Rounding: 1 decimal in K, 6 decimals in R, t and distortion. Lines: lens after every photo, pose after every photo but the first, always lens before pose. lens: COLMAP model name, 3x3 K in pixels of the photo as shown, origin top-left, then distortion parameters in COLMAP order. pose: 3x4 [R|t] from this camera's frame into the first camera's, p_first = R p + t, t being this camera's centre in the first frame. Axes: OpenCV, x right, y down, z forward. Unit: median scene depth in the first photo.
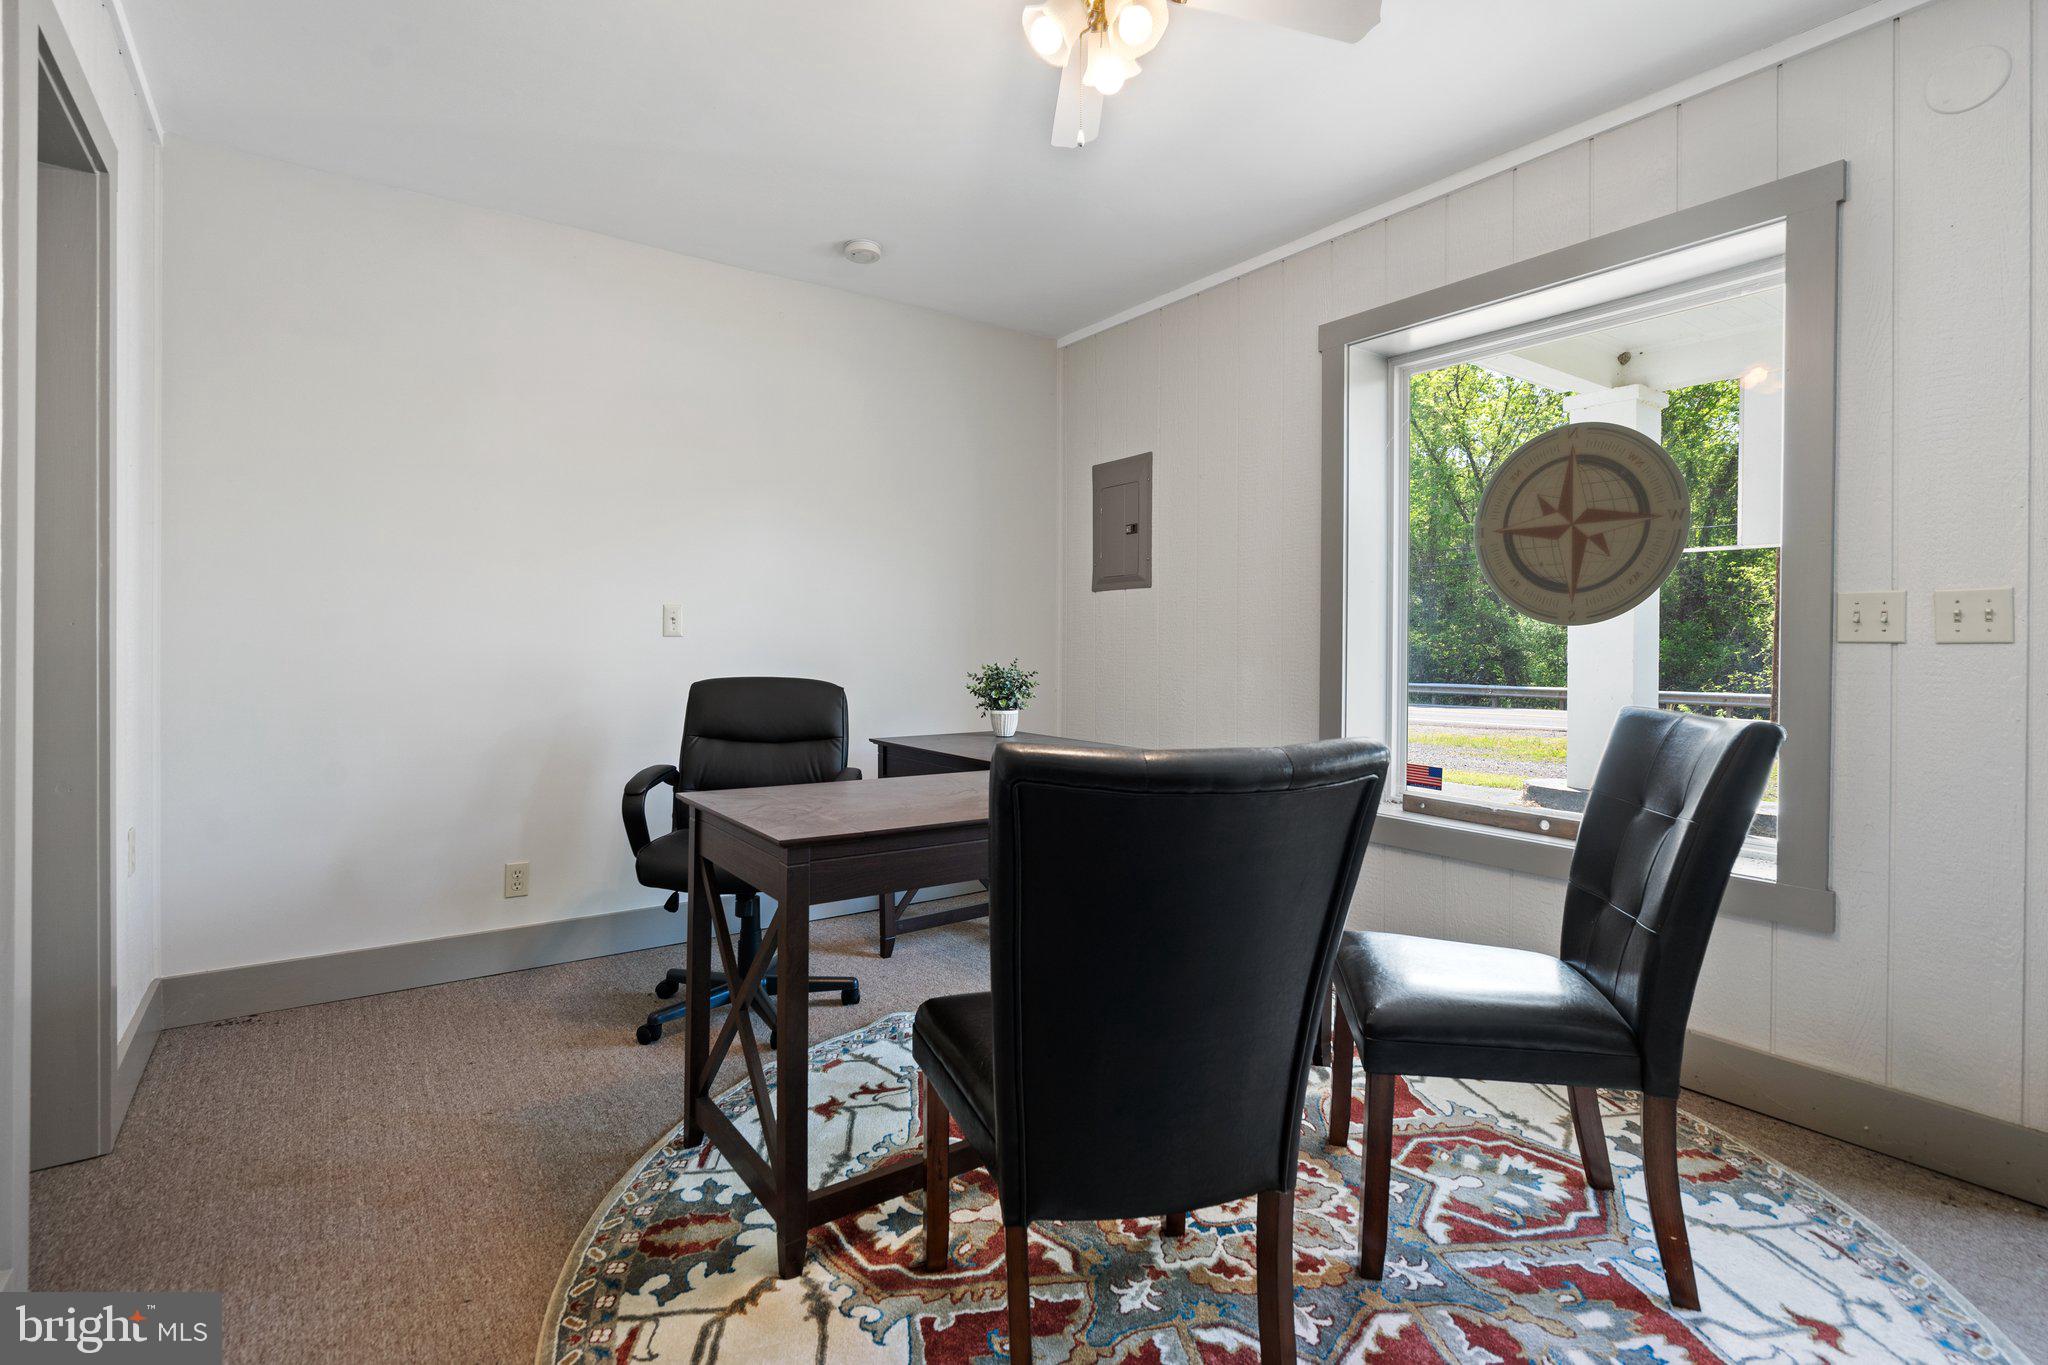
lens RADIAL K [[953.5, 0, 979.4], [0, 953.5, 659.6], [0, 0, 1]] dist [-0.004580, 0.001506]
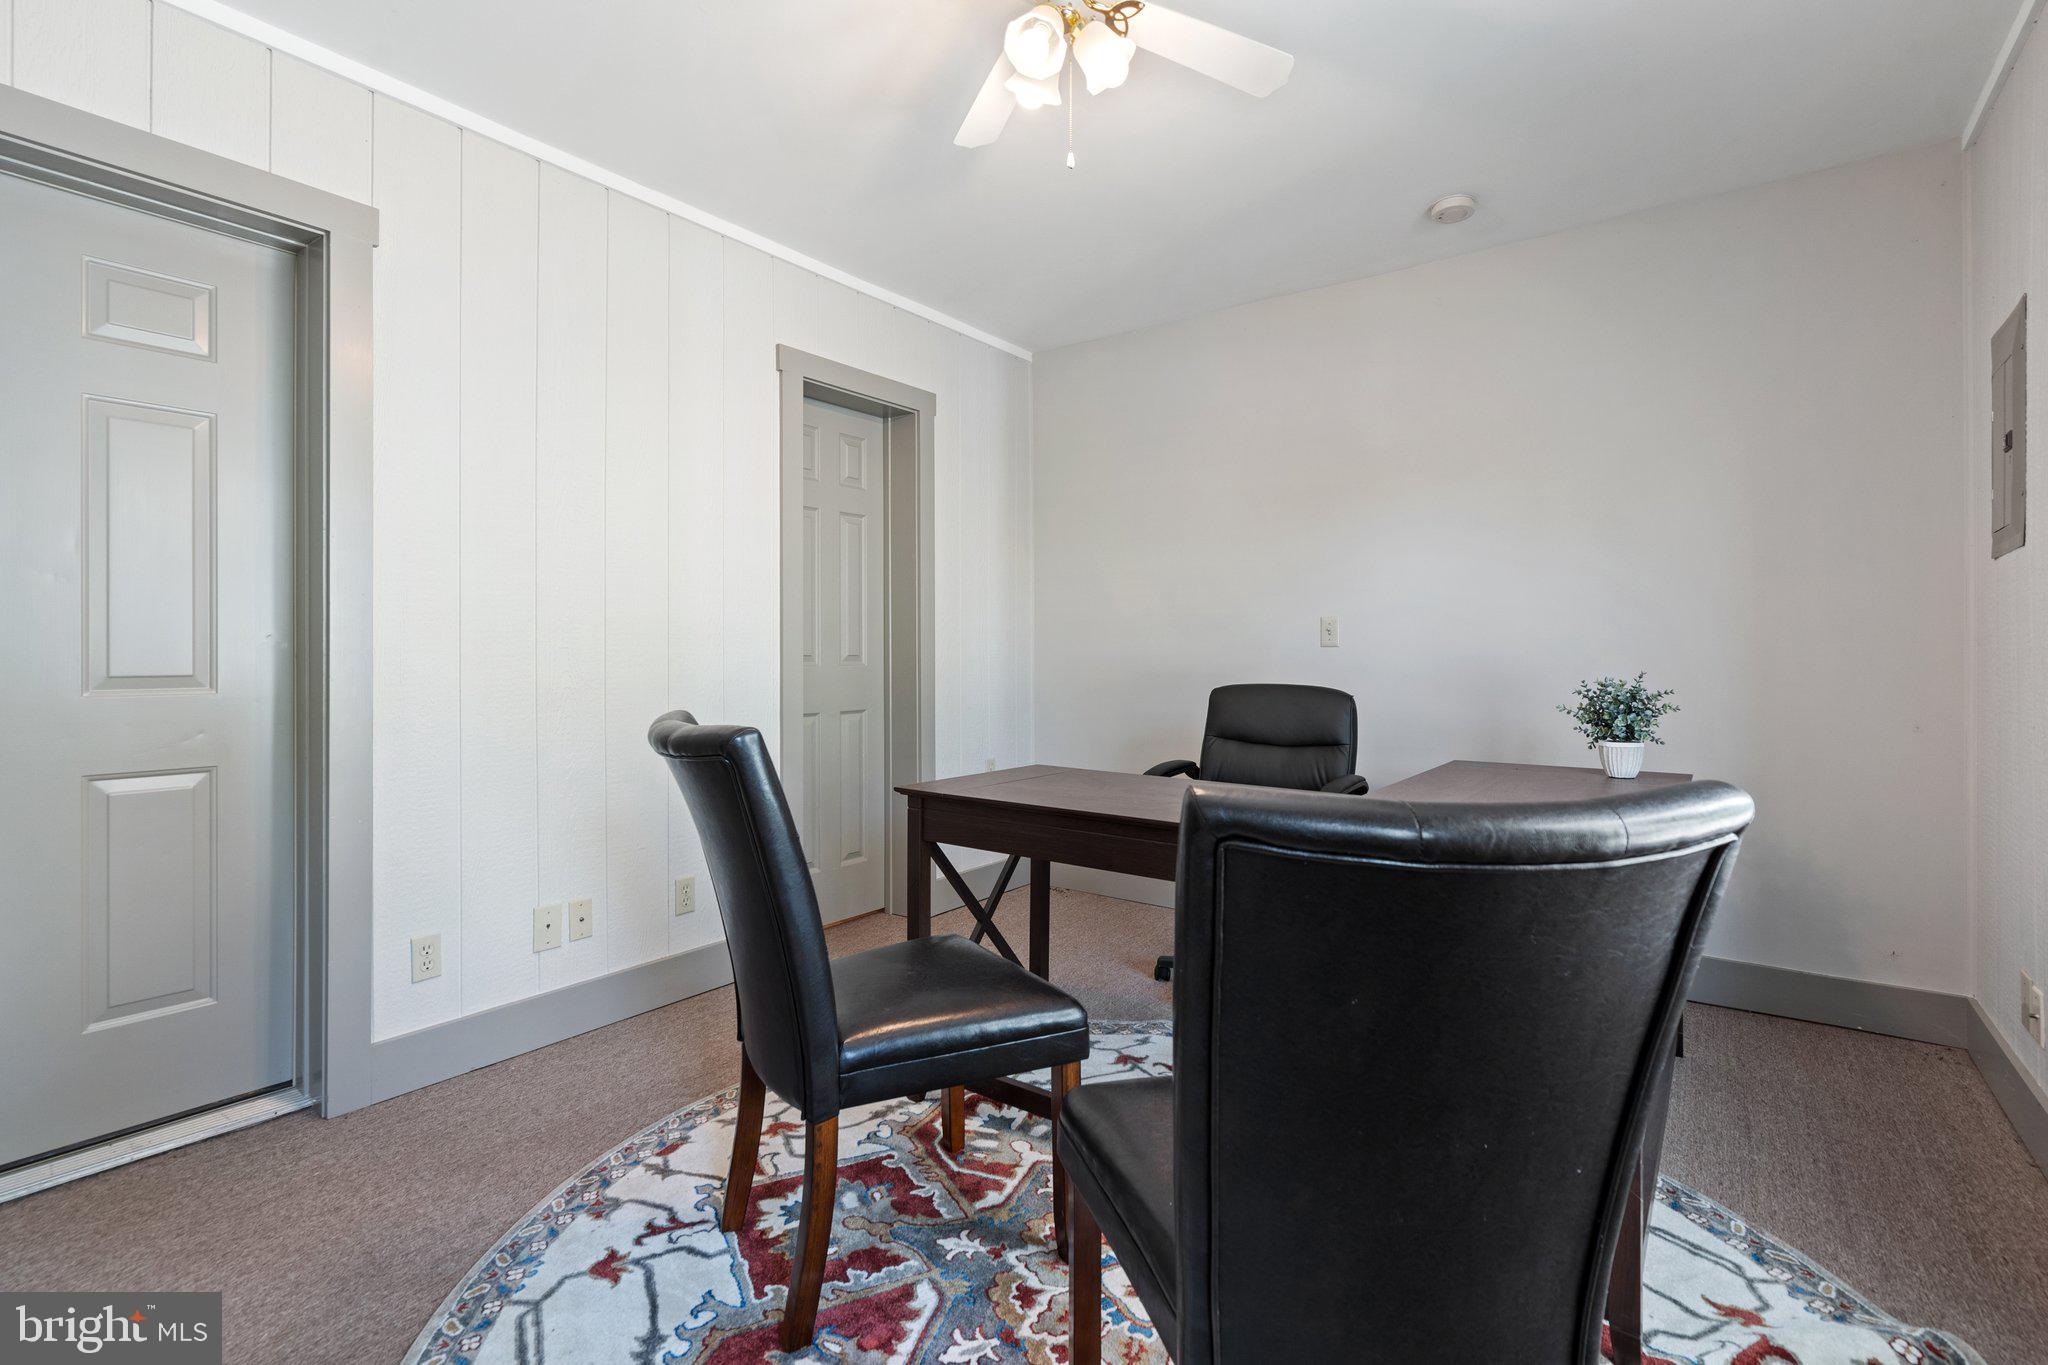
lens RADIAL K [[953.5, 0, 1025.5], [0, 953.5, 666.4], [0, 0, 1]] dist [-0.004580, 0.001506]
pose [[0.331931, 0.005659, -0.943287, 0.855969], [-0.018706, 0.999825, -0.000585, 0.006883], [0.943118, 0.017839, 0.331978, 0.494890]]
